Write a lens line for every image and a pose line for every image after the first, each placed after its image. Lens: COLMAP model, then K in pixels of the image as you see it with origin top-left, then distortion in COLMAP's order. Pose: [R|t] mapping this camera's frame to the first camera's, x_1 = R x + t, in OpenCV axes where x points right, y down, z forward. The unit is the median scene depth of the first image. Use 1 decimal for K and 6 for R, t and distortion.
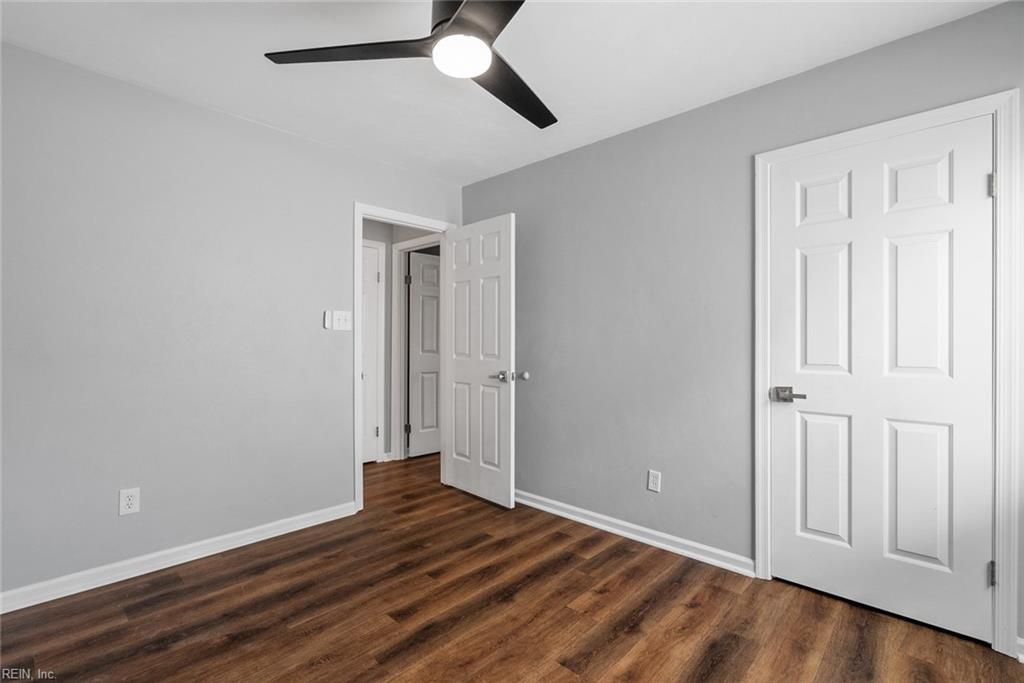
lens RADIAL K [[468.1, 0, 508.9], [0, 468.1, 341.1], [0, 0, 1]] dist [0.000581, 0.000554]
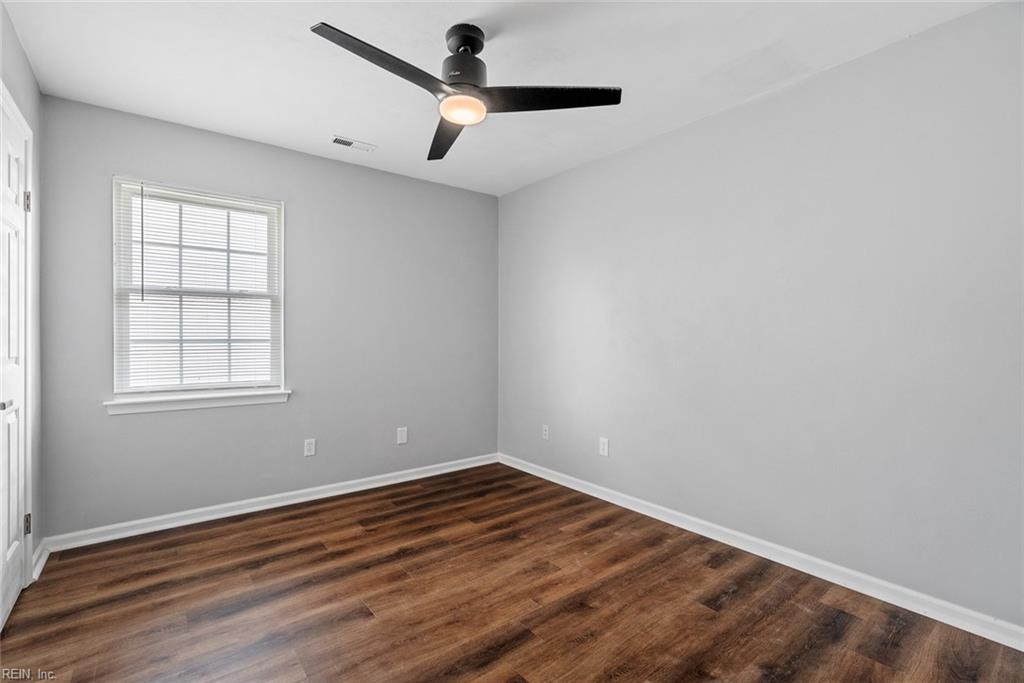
lens RADIAL K [[468.1, 0, 508.9], [0, 468.1, 341.1], [0, 0, 1]] dist [0.000581, 0.000554]
pose [[-0.988317, -0.004563, 0.152345, -0.373886], [-0.002960, 0.999938, 0.010744, 0.004605], [-0.152385, 0.010167, -0.988269, 1.987108]]
